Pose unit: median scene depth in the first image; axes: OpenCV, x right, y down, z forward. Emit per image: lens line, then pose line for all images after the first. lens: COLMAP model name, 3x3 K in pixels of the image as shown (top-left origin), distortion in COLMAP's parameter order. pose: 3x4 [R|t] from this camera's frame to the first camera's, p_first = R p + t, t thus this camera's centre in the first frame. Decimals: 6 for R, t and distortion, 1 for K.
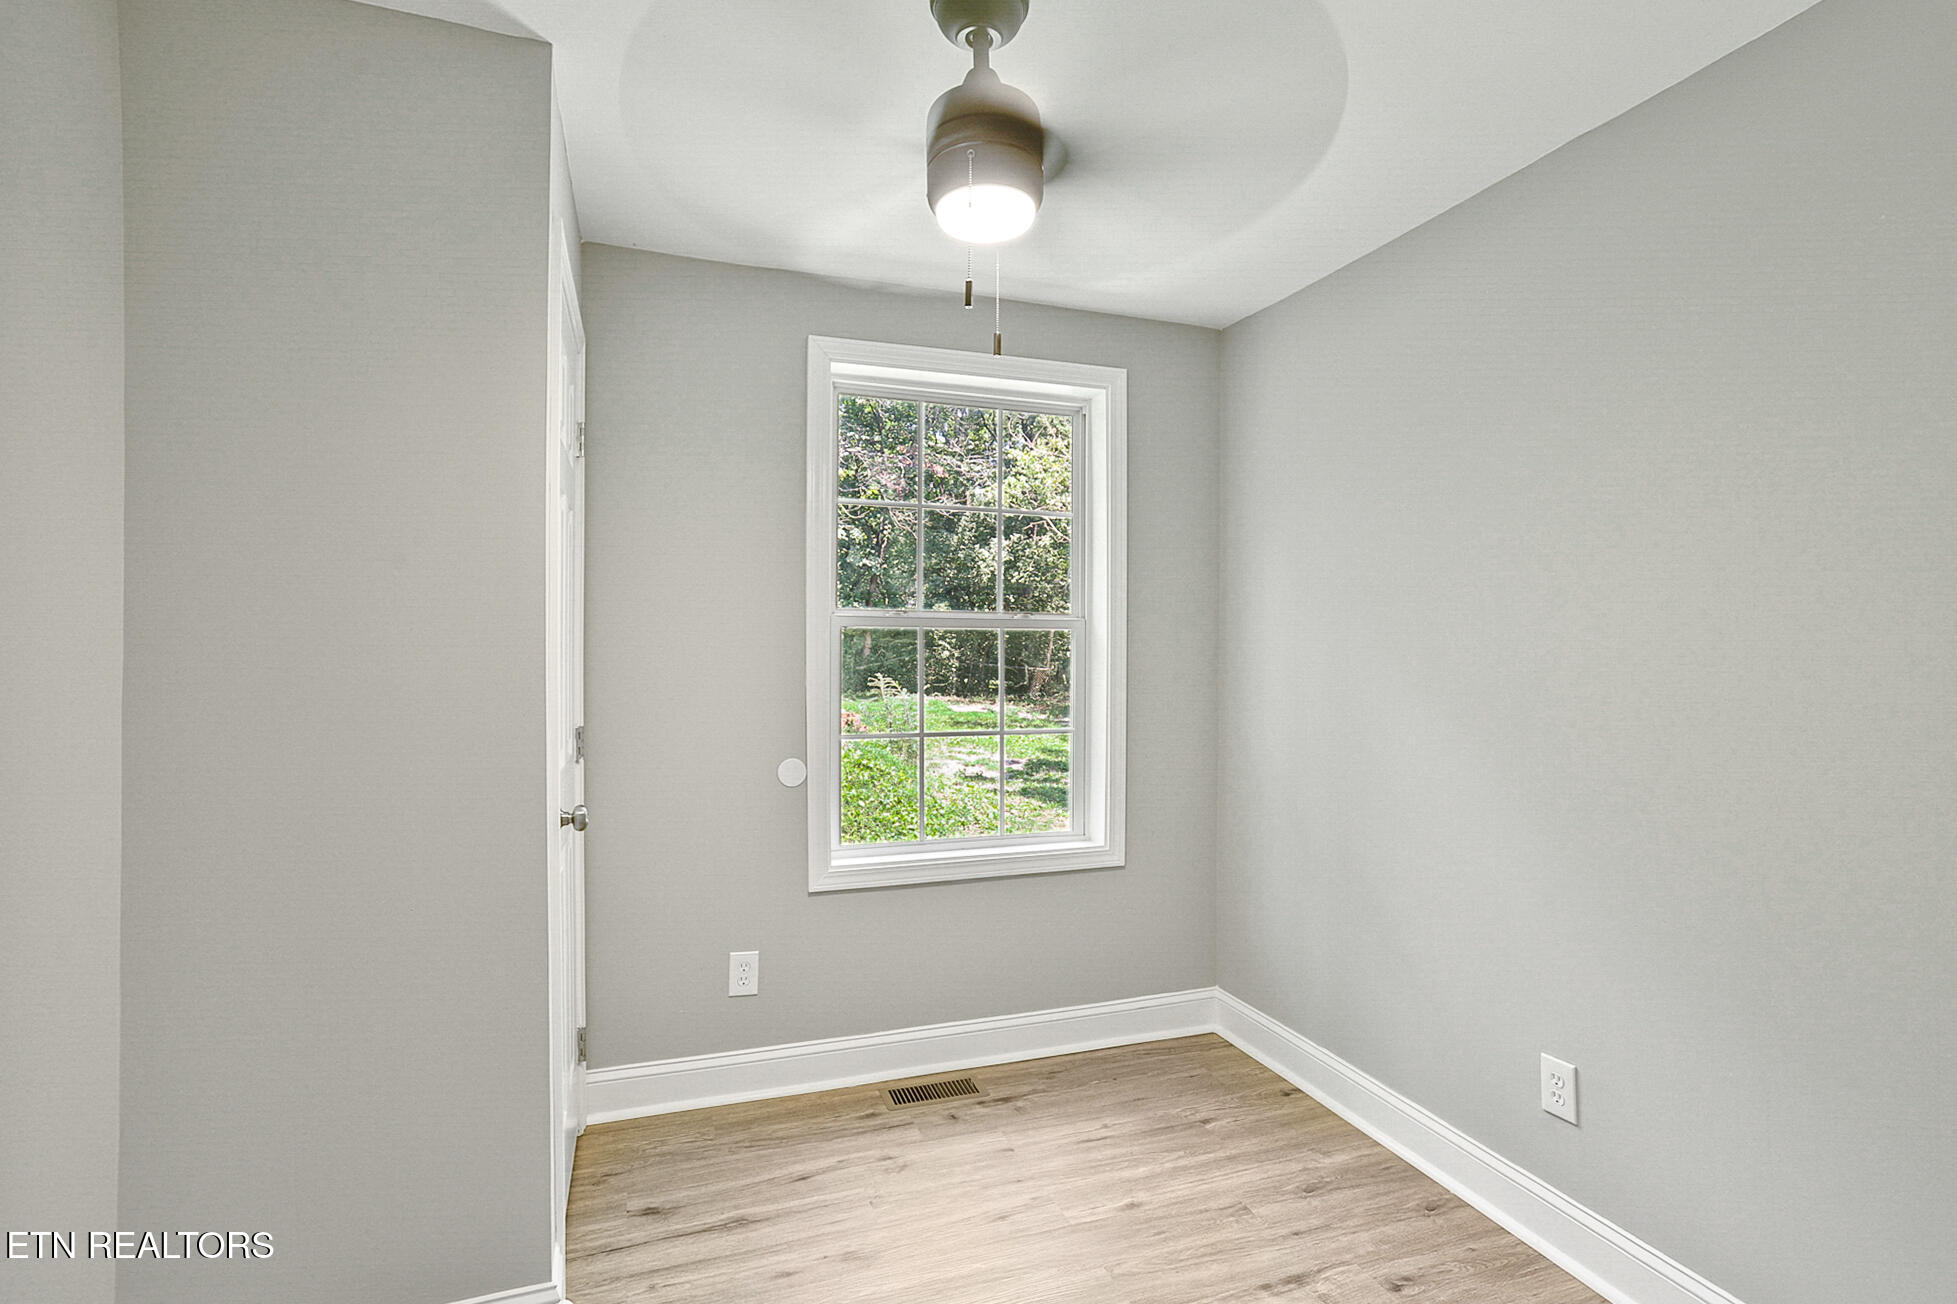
lens RADIAL K [[964.1, 0, 984.5], [0, 964.1, 648.9], [0, 0, 1]] dist [-0.057104, 0.034865]
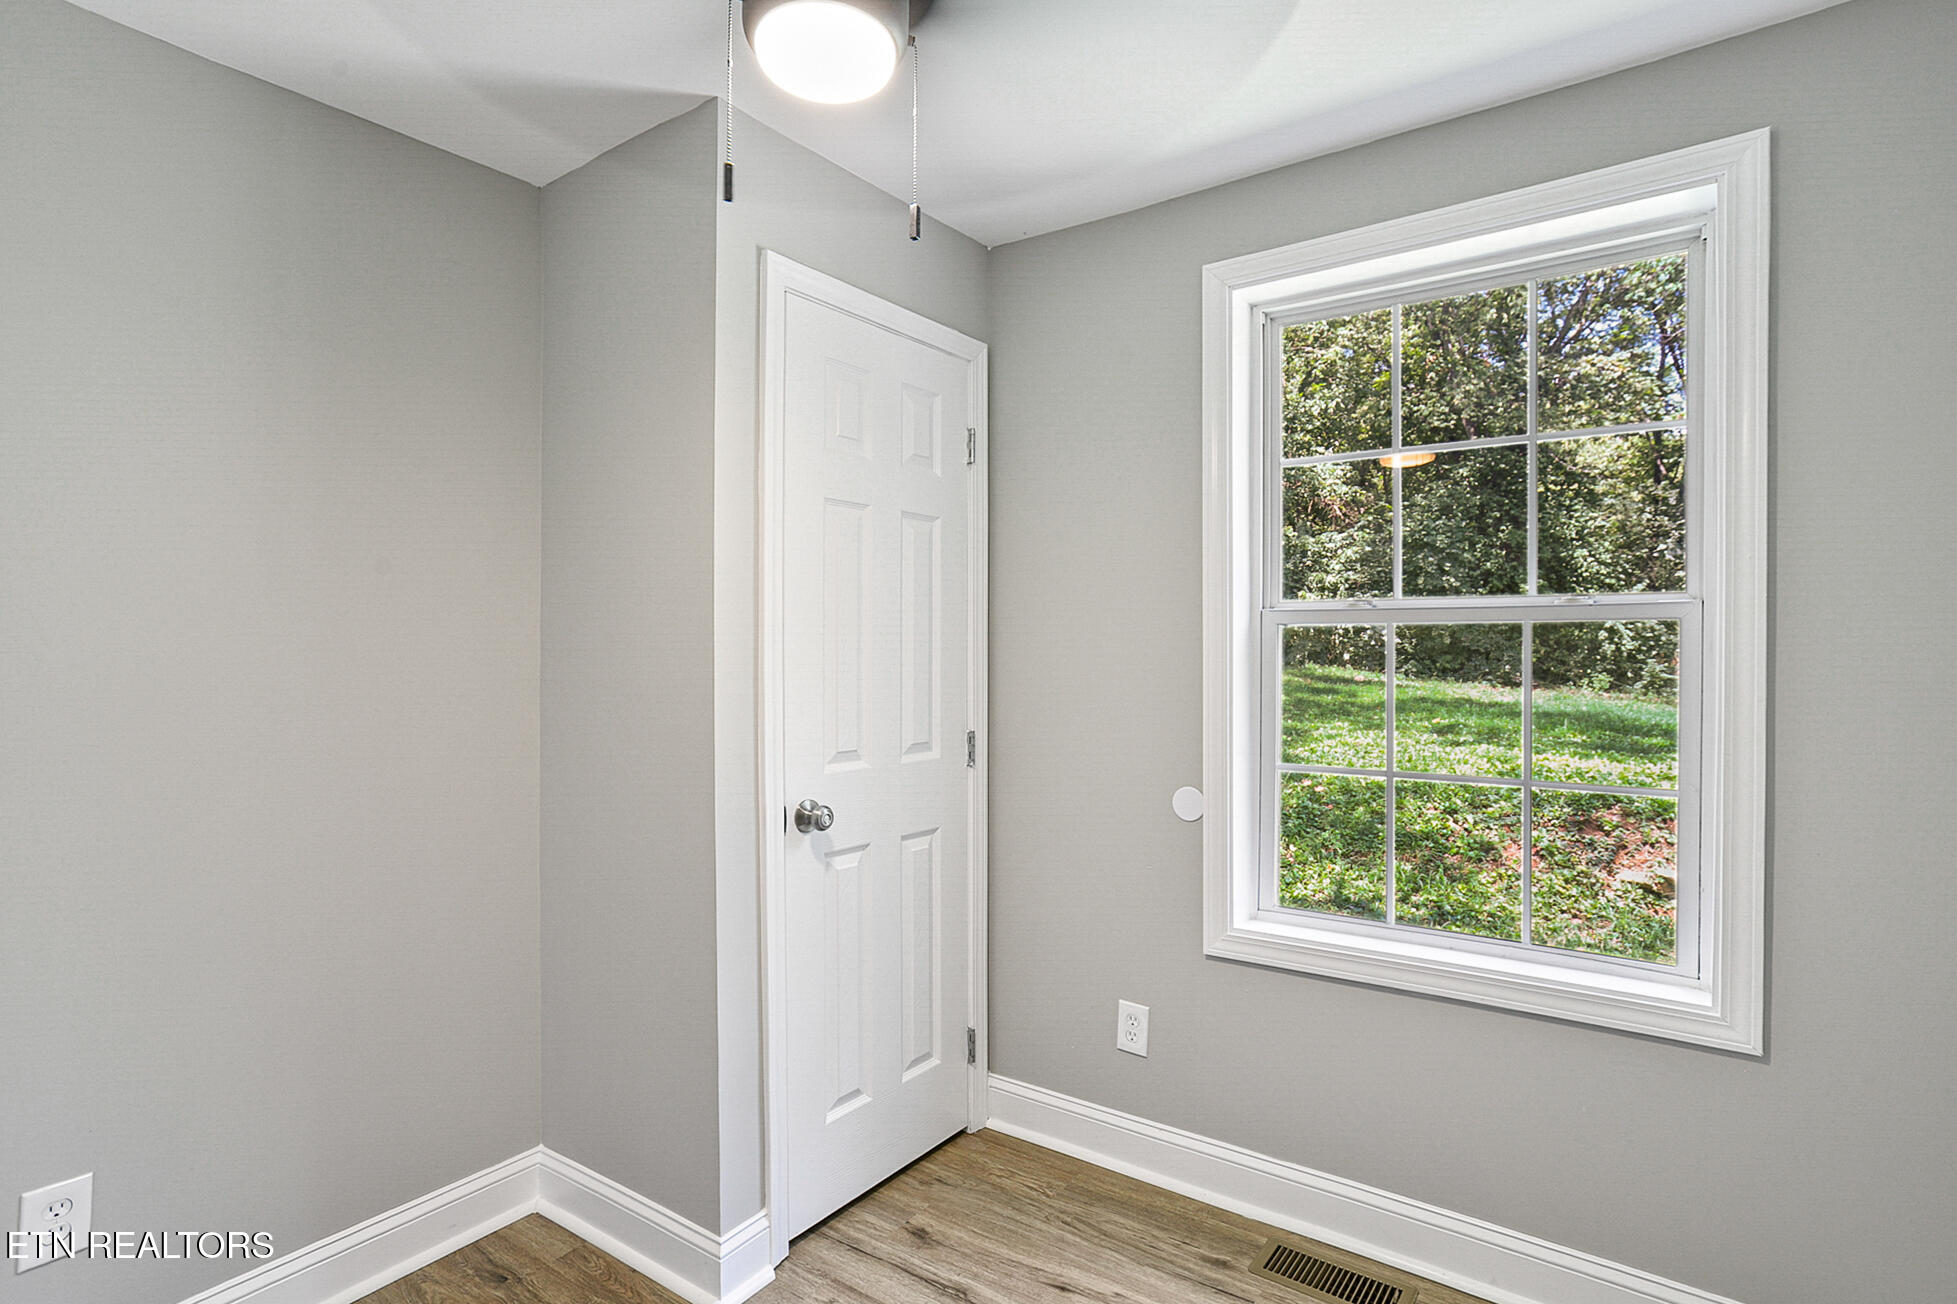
lens RADIAL K [[964.1, 0, 984.5], [0, 964.1, 648.9], [0, 0, 1]] dist [-0.057104, 0.034865]
pose [[0.566708, -0.001461, -0.823918, 0.417874], [0.002234, 0.999997, -0.000236, -0.004098], [0.823916, -0.001707, 0.566709, 0.432531]]
